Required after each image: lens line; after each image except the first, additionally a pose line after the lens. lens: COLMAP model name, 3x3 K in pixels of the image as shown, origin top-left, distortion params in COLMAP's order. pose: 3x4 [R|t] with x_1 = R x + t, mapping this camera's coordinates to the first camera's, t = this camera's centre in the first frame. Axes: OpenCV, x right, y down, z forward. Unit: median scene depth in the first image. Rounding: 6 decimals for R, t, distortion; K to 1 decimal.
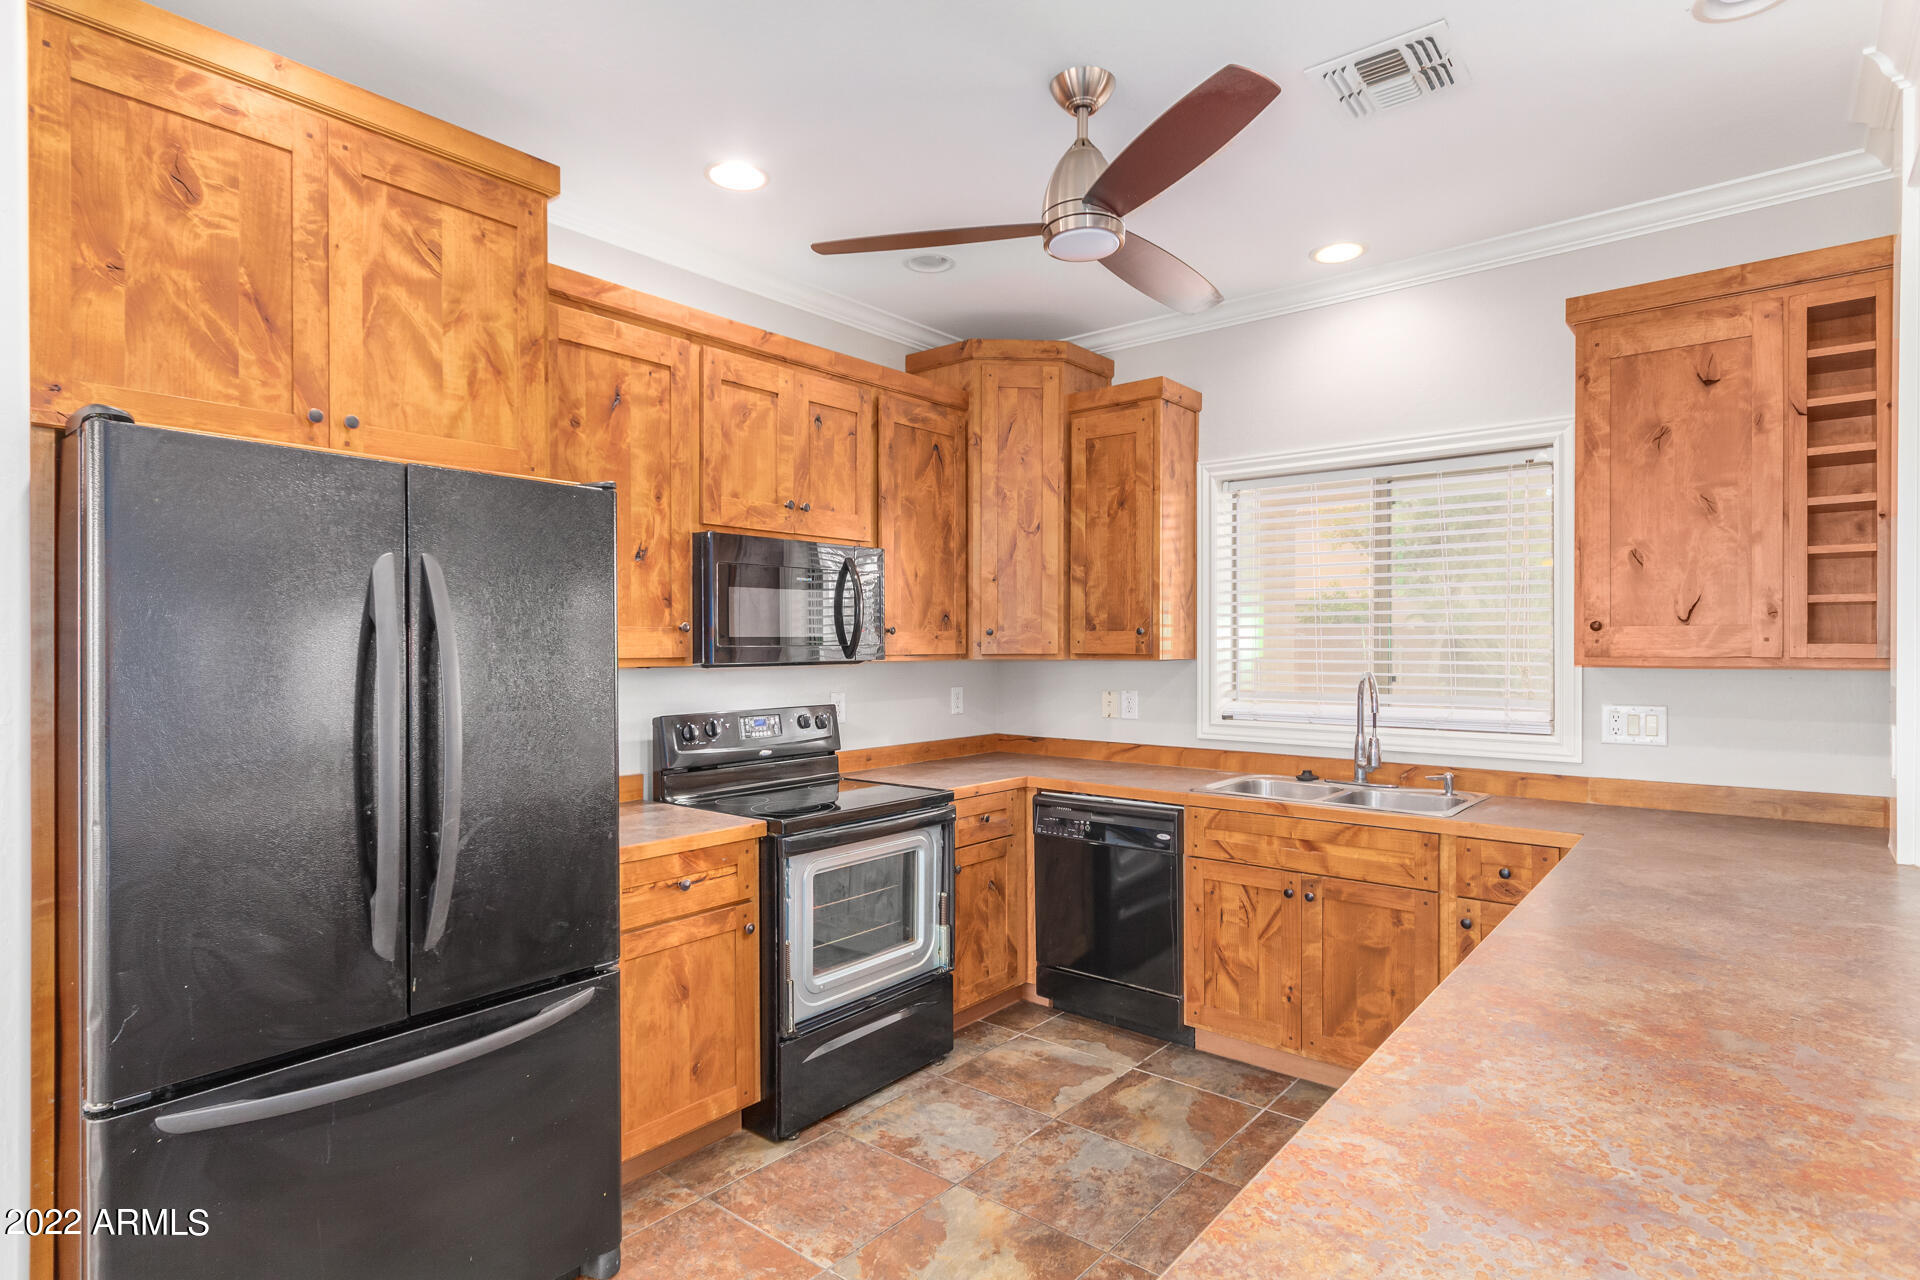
lens RADIAL K [[977.4, 0, 964.4], [0, 977.4, 653.4], [0, 0, 1]] dist [-0.003059, 0.001713]
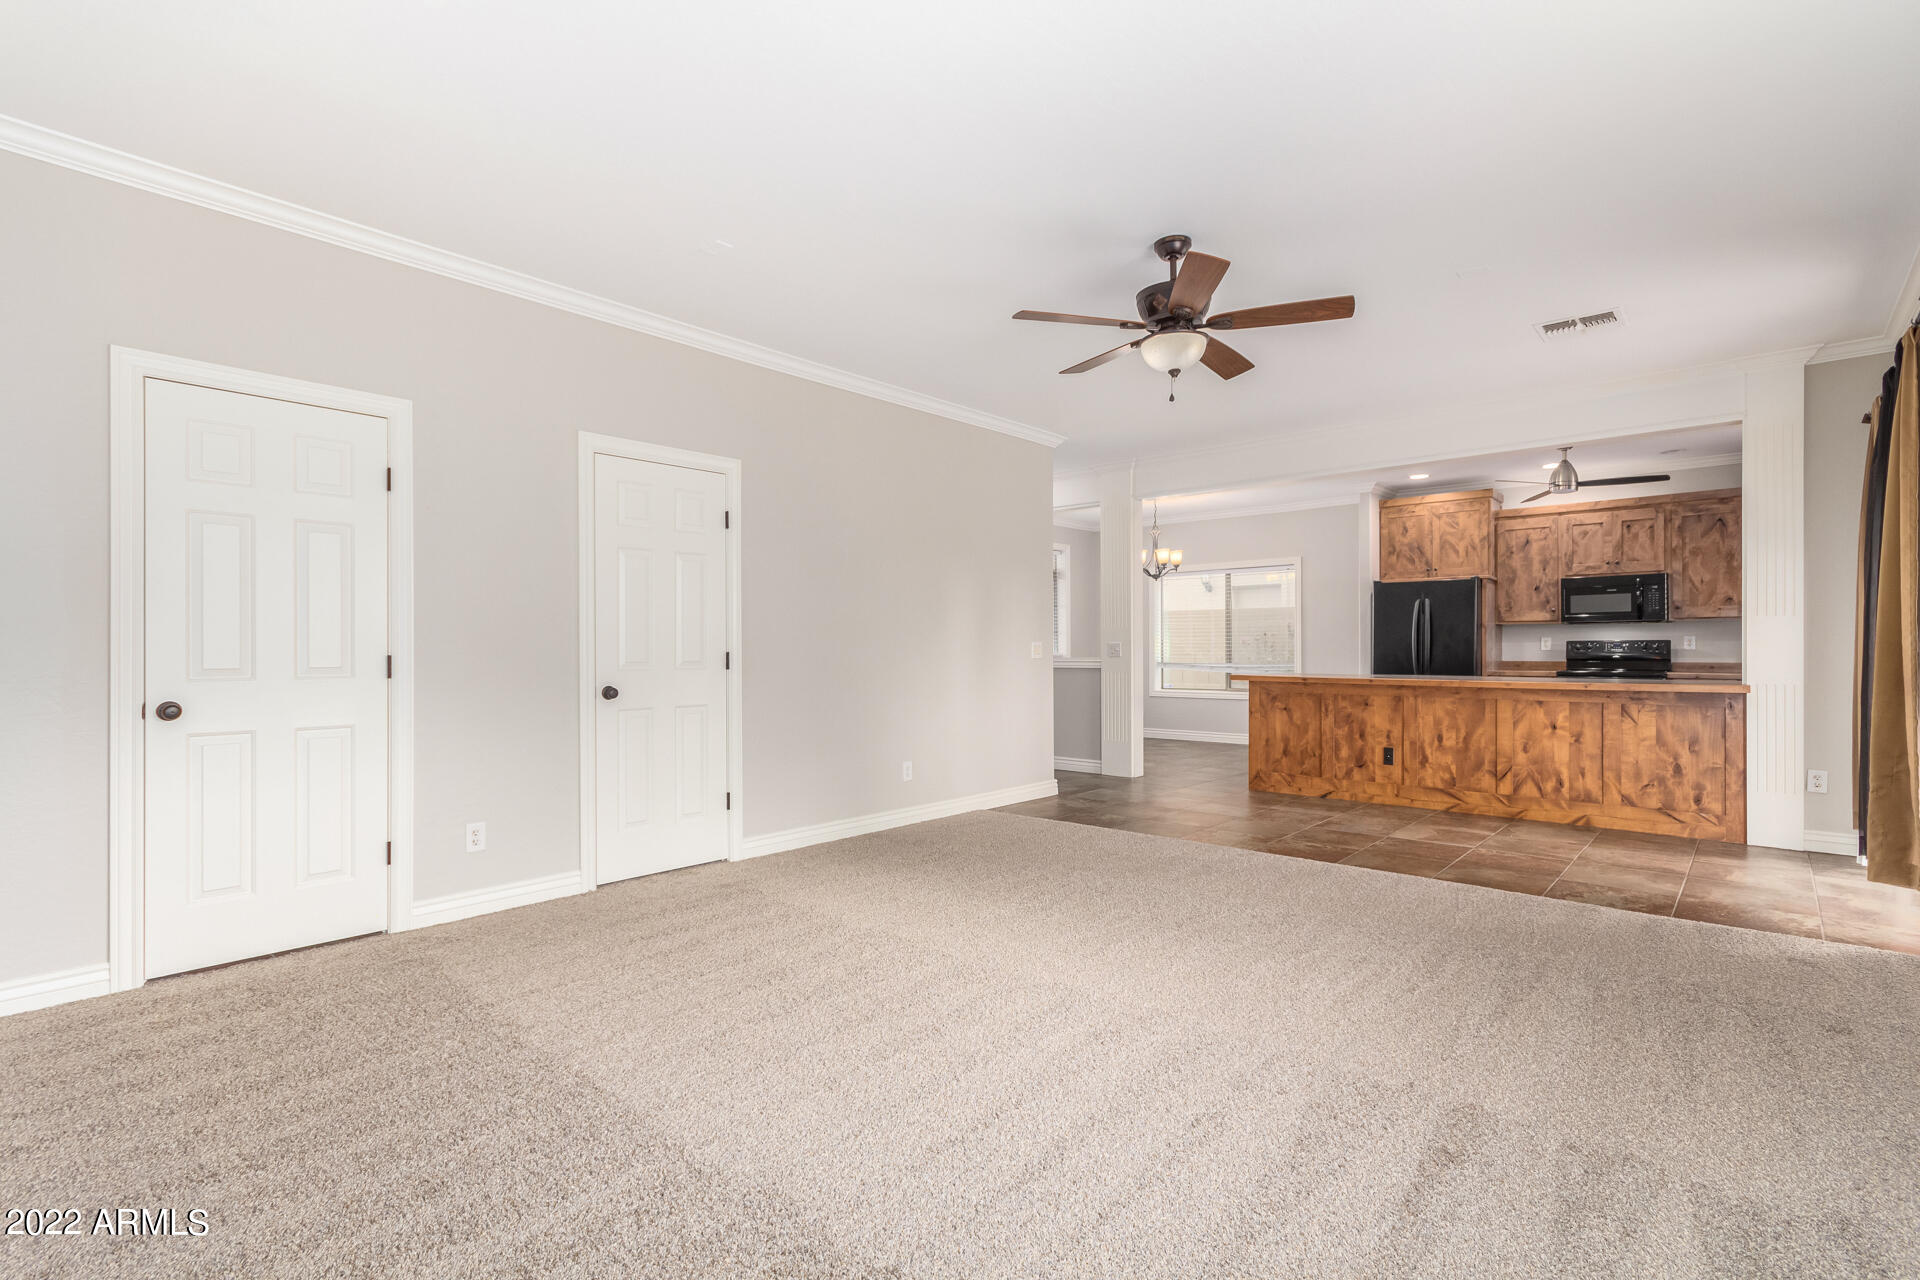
lens RADIAL K [[910.3, 0, 956.4], [0, 910.3, 651.6], [0, 0, 1]] dist [0.004054, 0.002519]
pose [[-0.041877, 0.002947, -0.999118, 2.564421], [-0.006887, 0.999971, 0.003238, 0.102828], [0.999099, 0.007017, -0.041856, -0.728047]]
